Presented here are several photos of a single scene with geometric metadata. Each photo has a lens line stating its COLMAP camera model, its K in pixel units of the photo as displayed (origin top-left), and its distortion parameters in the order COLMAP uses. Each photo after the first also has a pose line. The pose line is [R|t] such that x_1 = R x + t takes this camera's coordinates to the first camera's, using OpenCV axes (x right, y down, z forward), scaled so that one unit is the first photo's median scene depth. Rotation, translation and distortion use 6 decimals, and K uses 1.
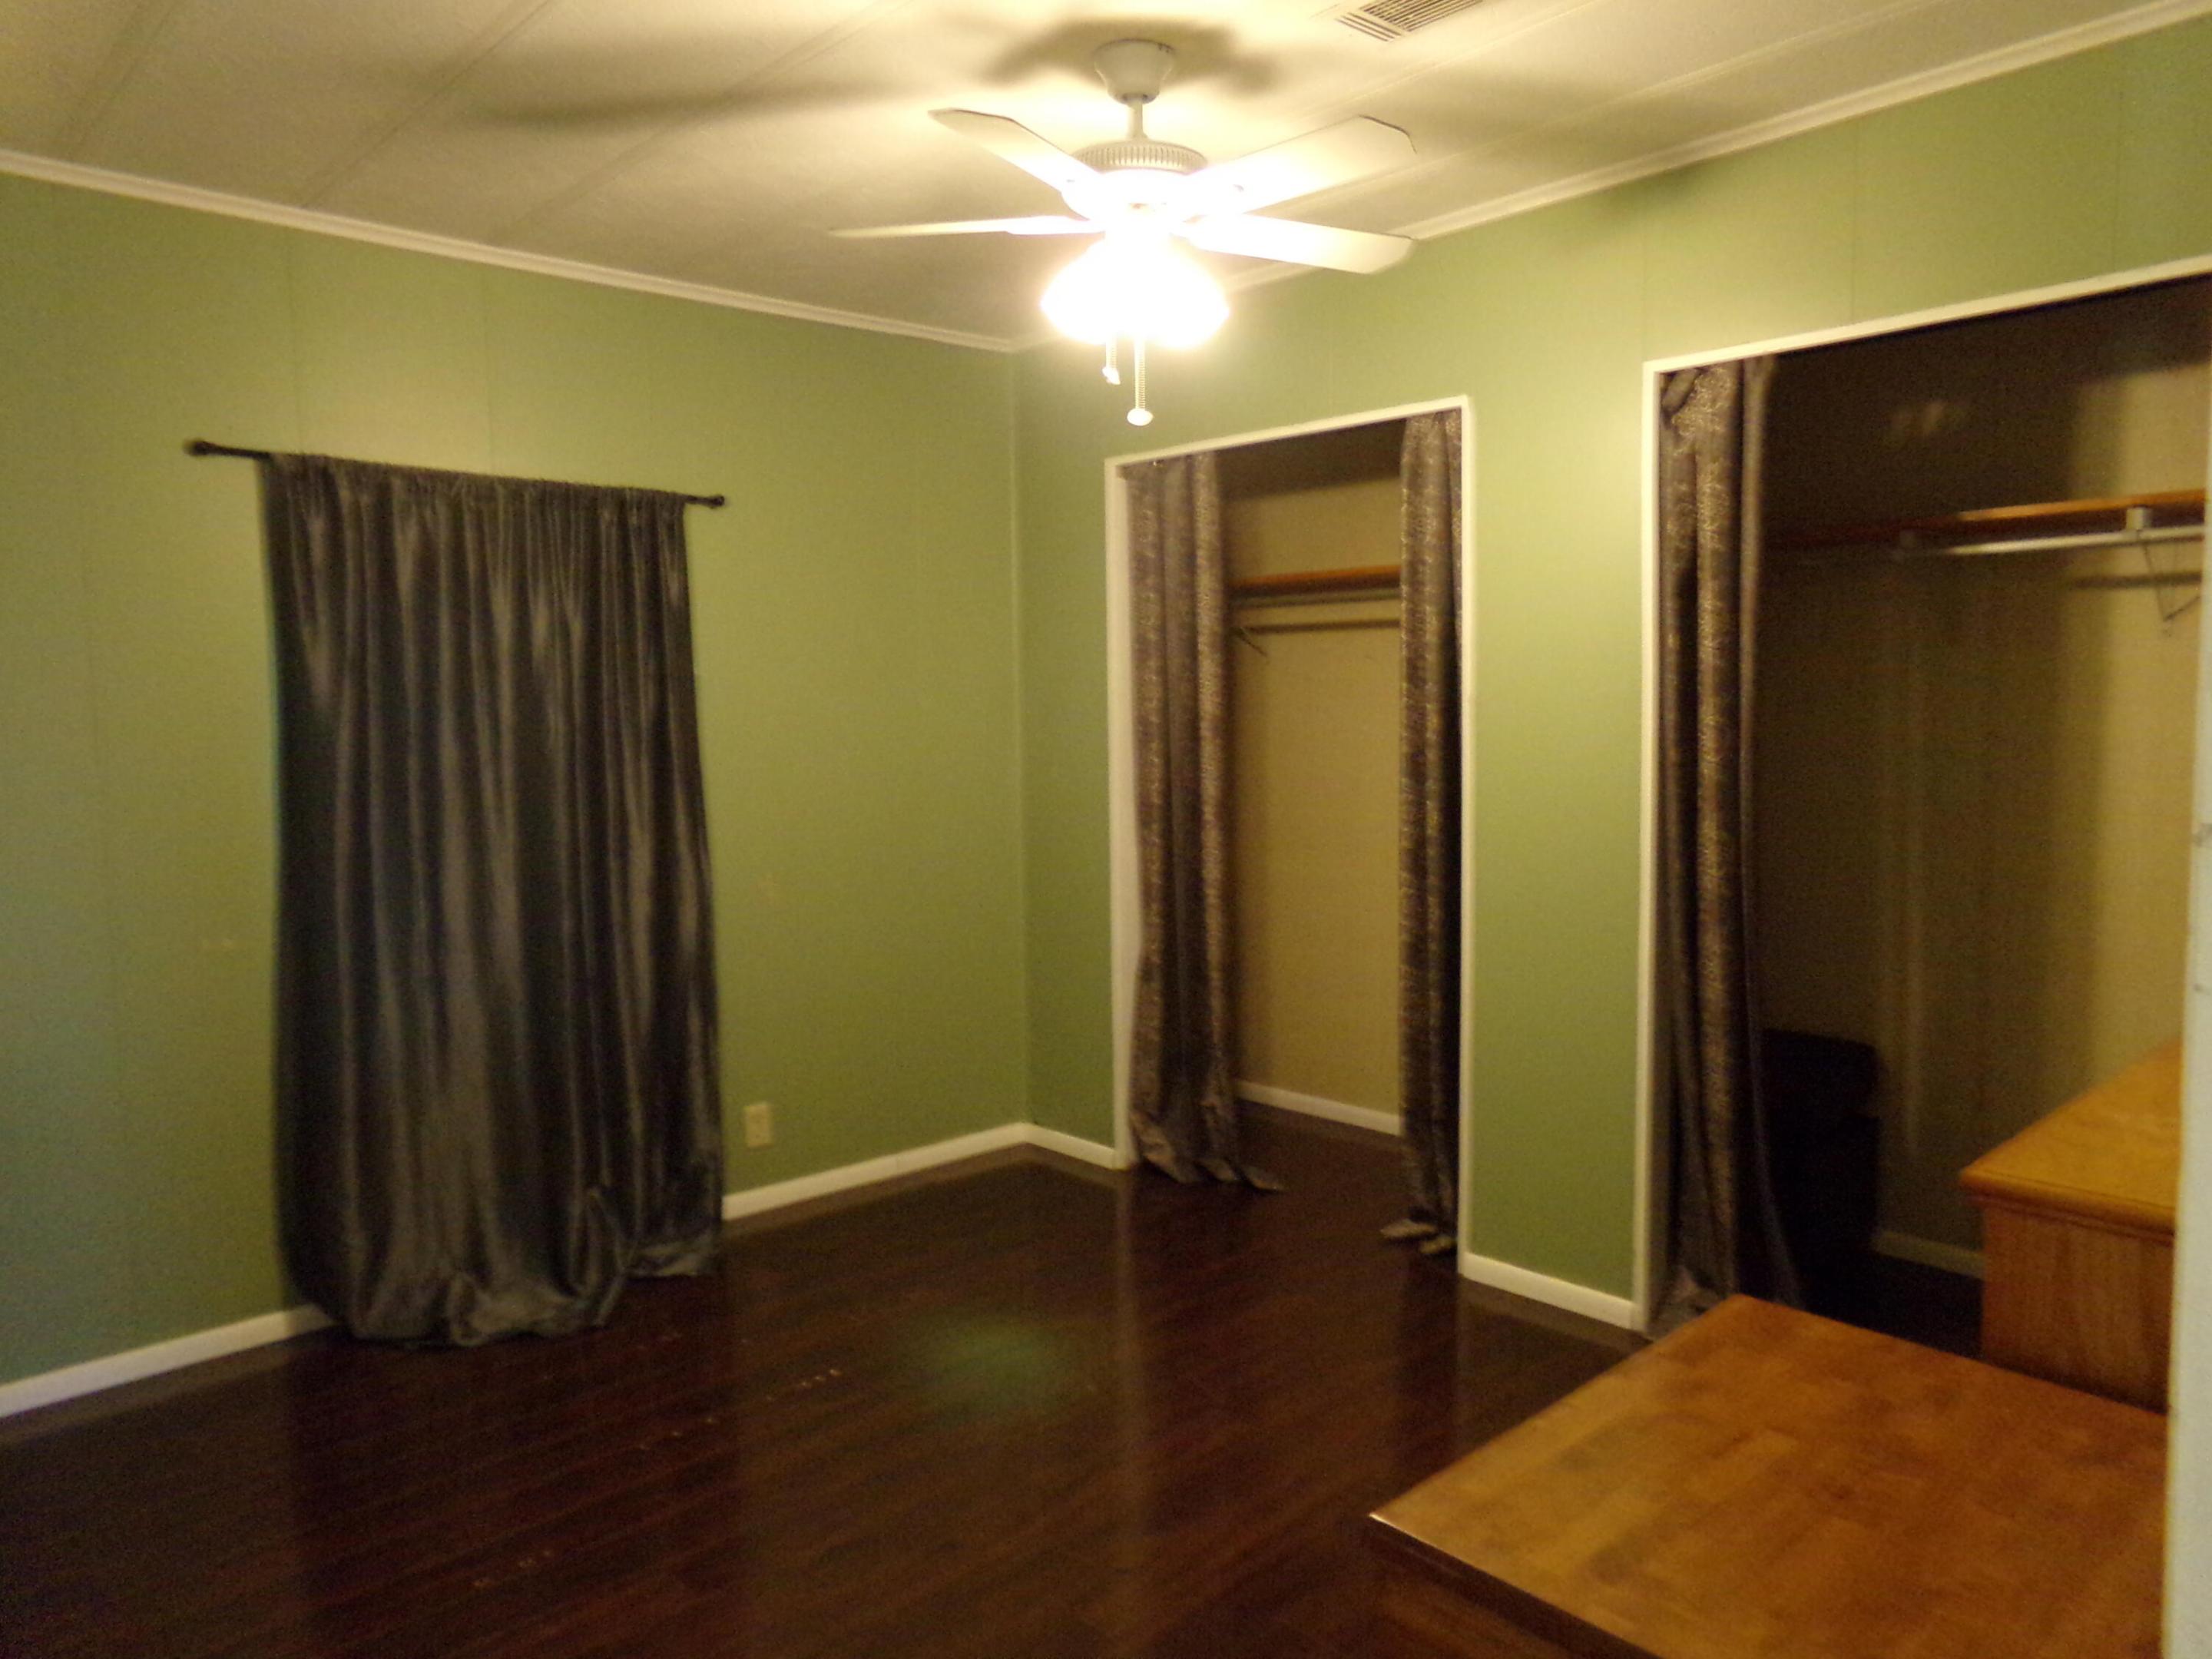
lens RADIAL K [[1540.2, 0, 1133.0], [0, 1540.2, 818.6], [0, 0, 1]] dist [-0.052977, 0.097348]
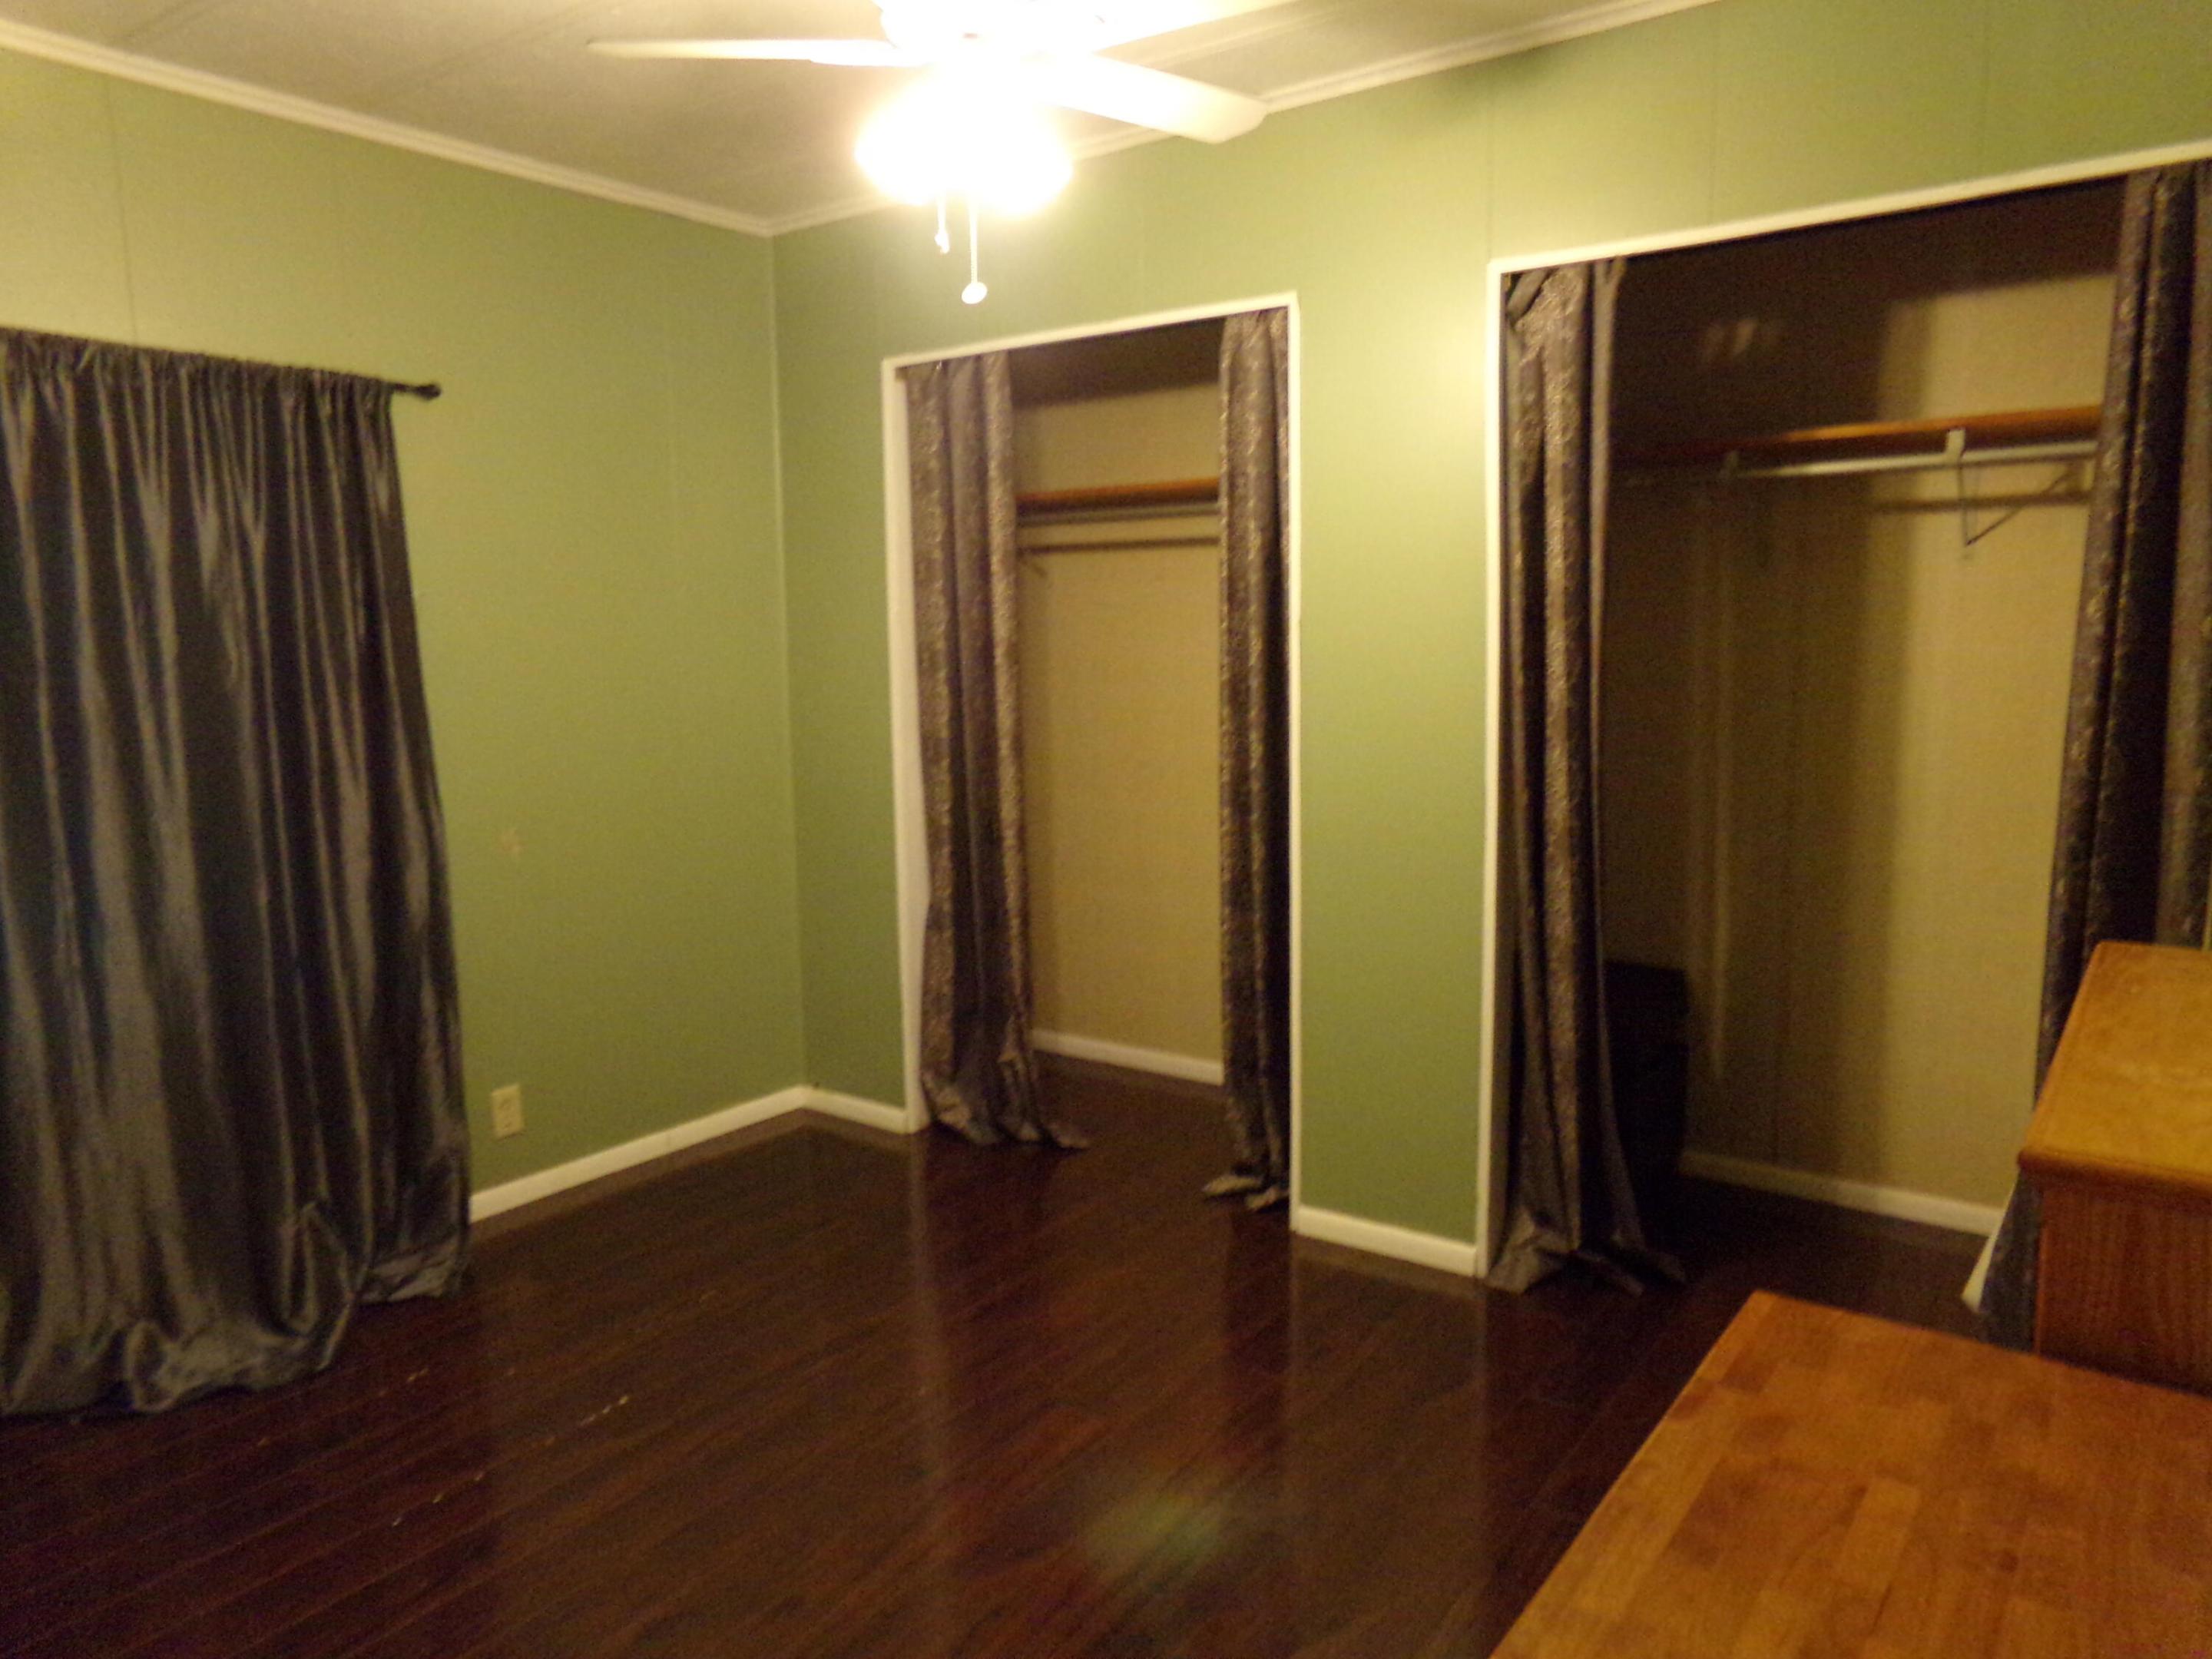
lens RADIAL K [[1540.2, 0, 1133.0], [0, 1540.2, 818.6], [0, 0, 1]] dist [-0.052977, 0.097348]
pose [[0.983352, -0.023400, 0.180196, -0.049040], [0.015060, 0.998757, 0.047514, -0.004306], [-0.181084, -0.044010, 0.982483, 0.089733]]
